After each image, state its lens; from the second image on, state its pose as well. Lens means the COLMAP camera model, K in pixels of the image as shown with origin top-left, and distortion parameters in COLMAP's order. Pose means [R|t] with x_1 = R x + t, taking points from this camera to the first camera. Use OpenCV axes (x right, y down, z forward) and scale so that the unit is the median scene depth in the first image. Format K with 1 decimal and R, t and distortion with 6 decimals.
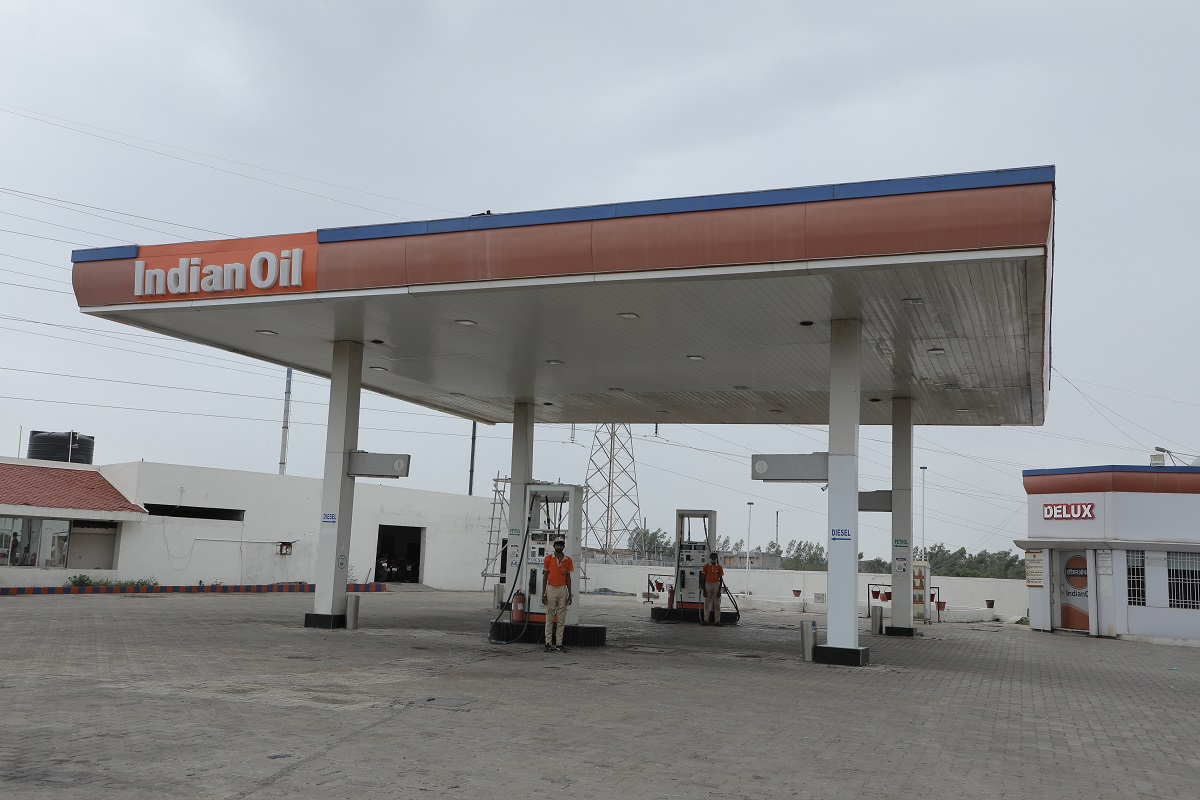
lens RADIAL K [[1163.2, 0, 596.1], [0, 1163.2, 373.6], [0, 0, 1]] dist [0.059647, 0.000000]
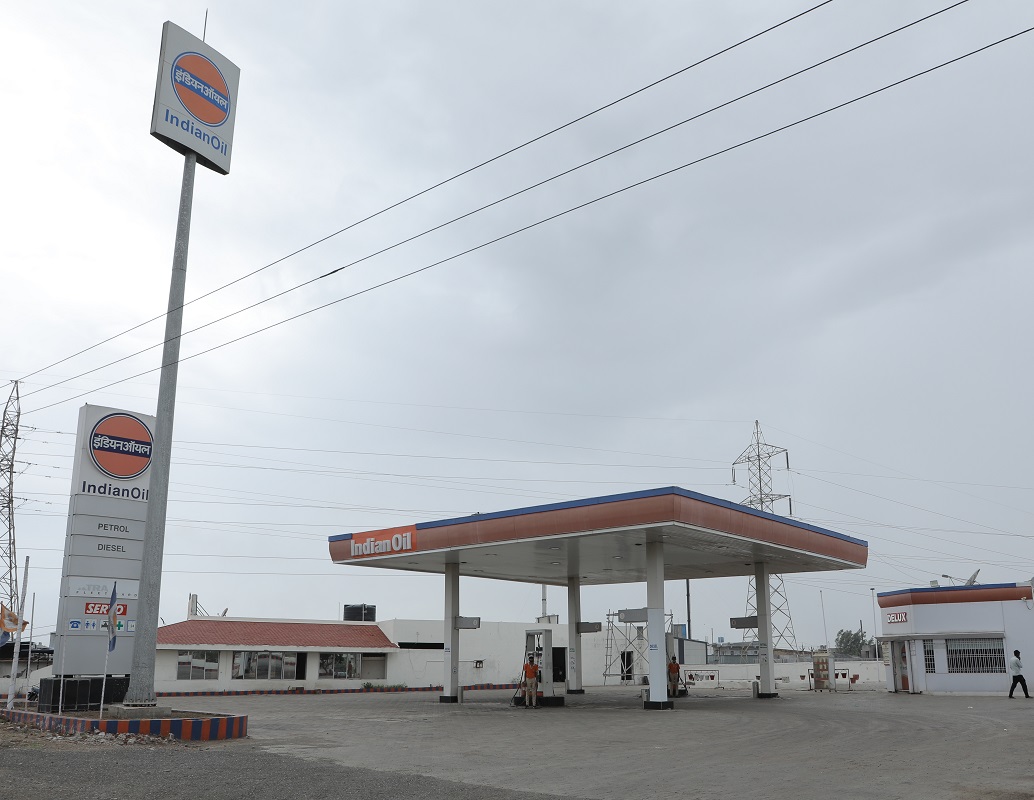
lens RADIAL K [[889.9, 0, 518.3], [0, 889.9, 406.4], [0, 0, 1]] dist [-0.049022, 0.034486]
pose [[0.951601, -0.127938, -0.279440, 0.295505], [0.091450, 0.985924, -0.139970, -0.054740], [0.293414, 0.107641, 0.949906, -0.393143]]
